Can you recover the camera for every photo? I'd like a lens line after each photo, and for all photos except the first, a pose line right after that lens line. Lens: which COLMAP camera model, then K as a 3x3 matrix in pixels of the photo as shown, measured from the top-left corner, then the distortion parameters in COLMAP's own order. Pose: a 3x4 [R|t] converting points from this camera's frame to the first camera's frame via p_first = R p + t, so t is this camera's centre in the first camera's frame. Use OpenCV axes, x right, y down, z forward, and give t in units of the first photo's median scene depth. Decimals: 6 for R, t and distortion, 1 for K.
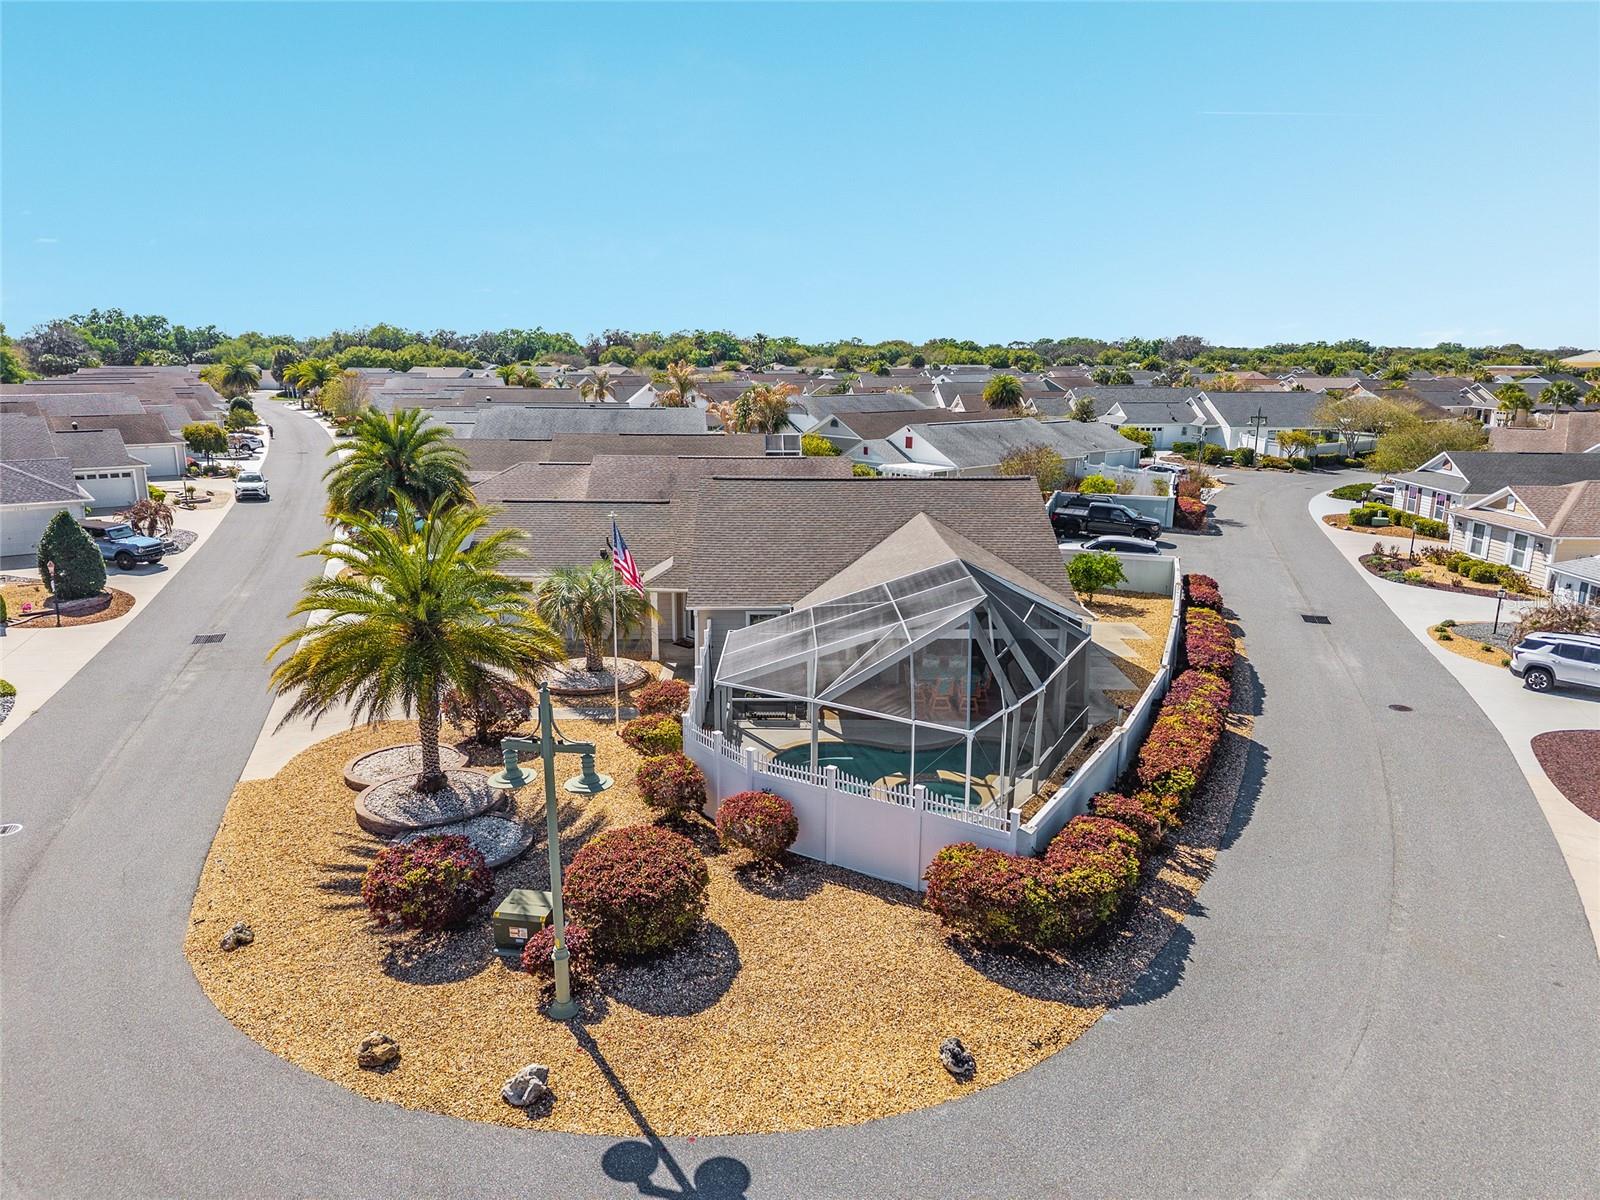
lens RADIAL K [[1061.4, 0, 785.0], [0, 1061.4, 603.4], [0, 0, 1]] dist [0.068986, -0.074504]
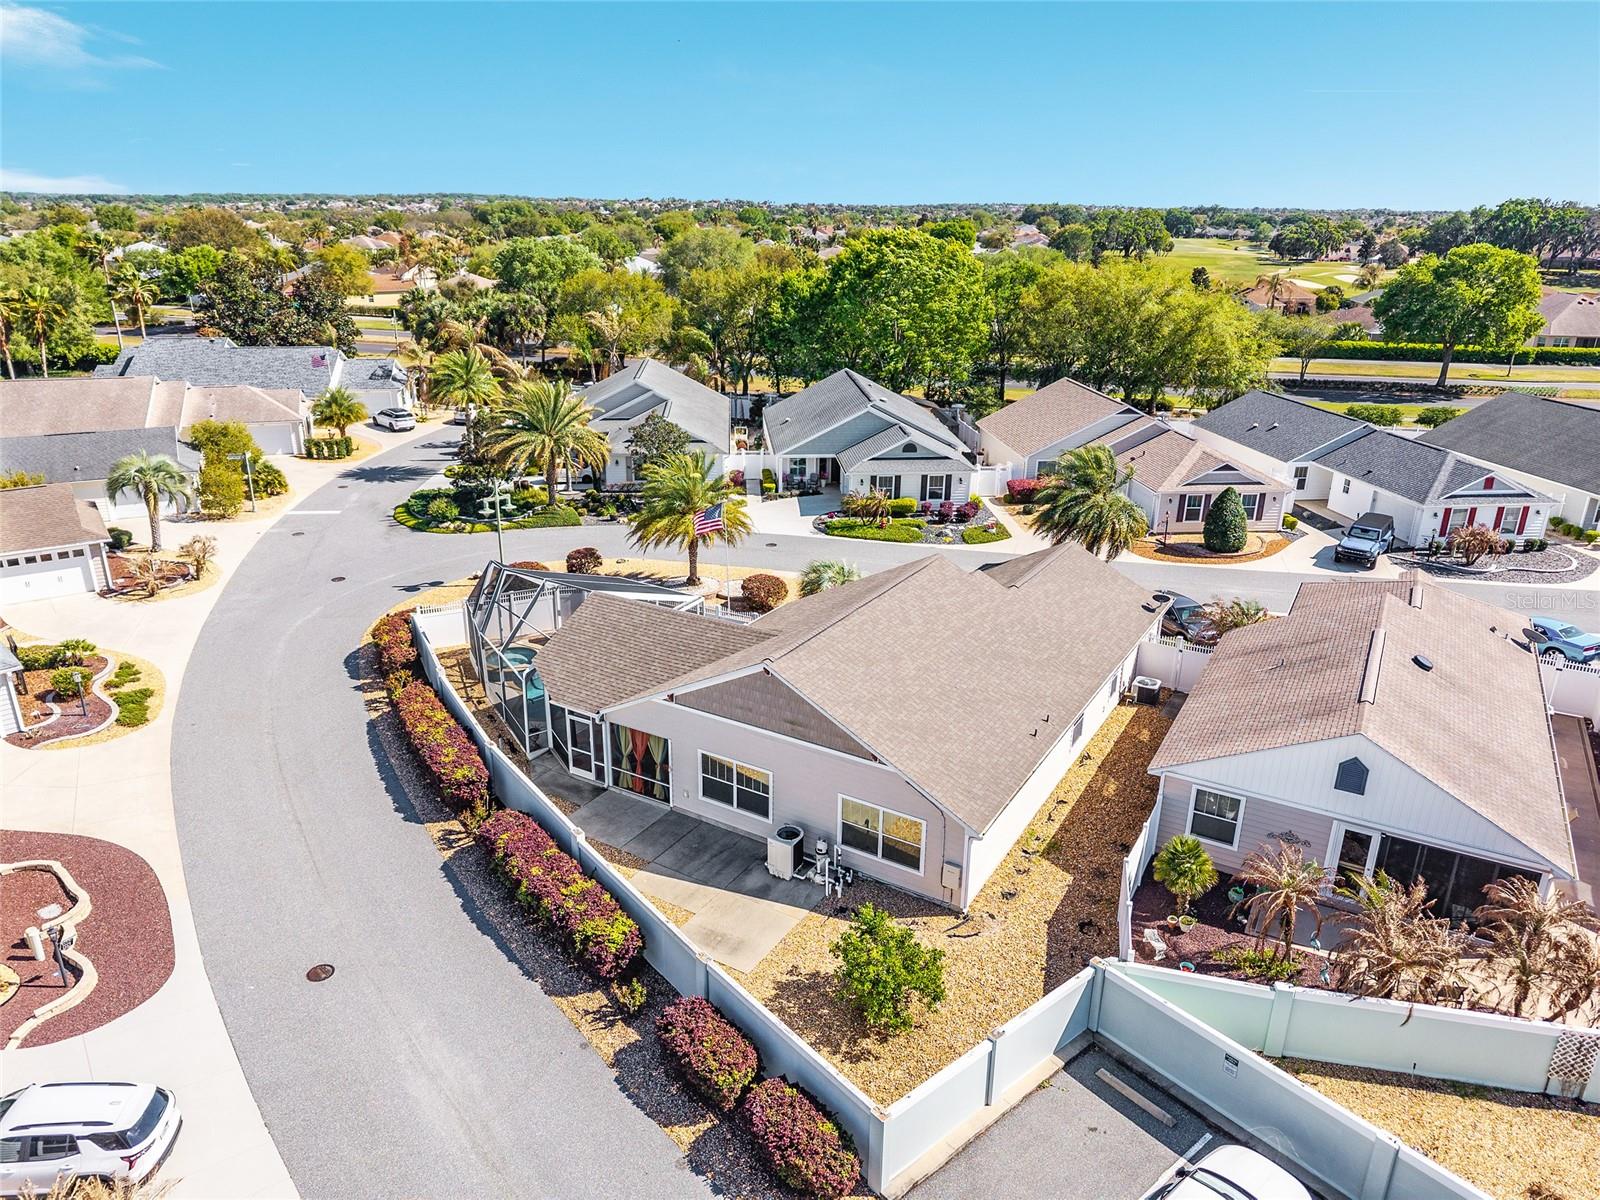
lens RADIAL K [[1061.4, 0, 785.0], [0, 1061.4, 603.4], [0, 0, 1]] dist [0.068986, -0.074504]
pose [[-0.525619, 0.285434, -0.801406, 0.659043], [-0.205264, 0.871649, 0.445078, -0.398801], [0.825585, 0.398441, -0.399567, 1.032119]]
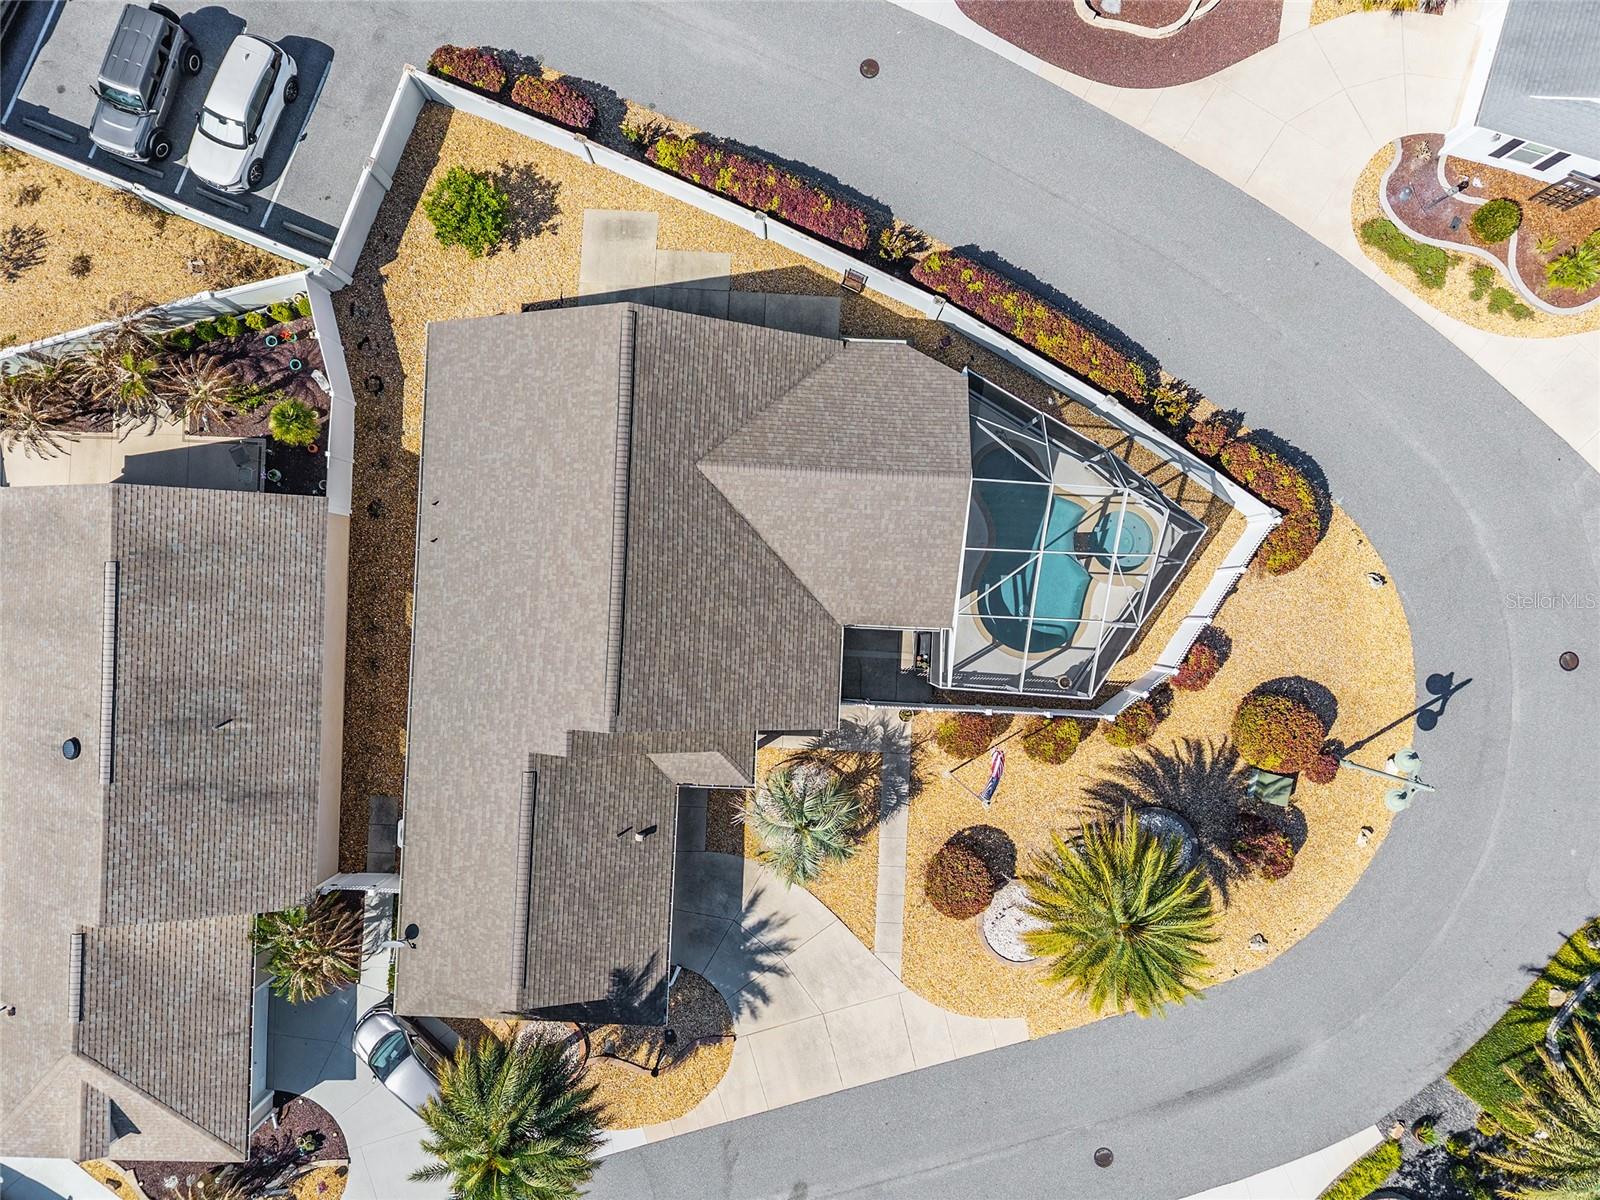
lens RADIAL K [[1061.4, 0, 785.0], [0, 1061.4, 603.4], [0, 0, 1]] dist [0.068986, -0.074504]
pose [[0.050050, -0.998743, -0.002793, 0.018611], [0.222378, 0.008418, 0.974924, -0.673737], [-0.973675, -0.049416, 0.222520, 0.557519]]
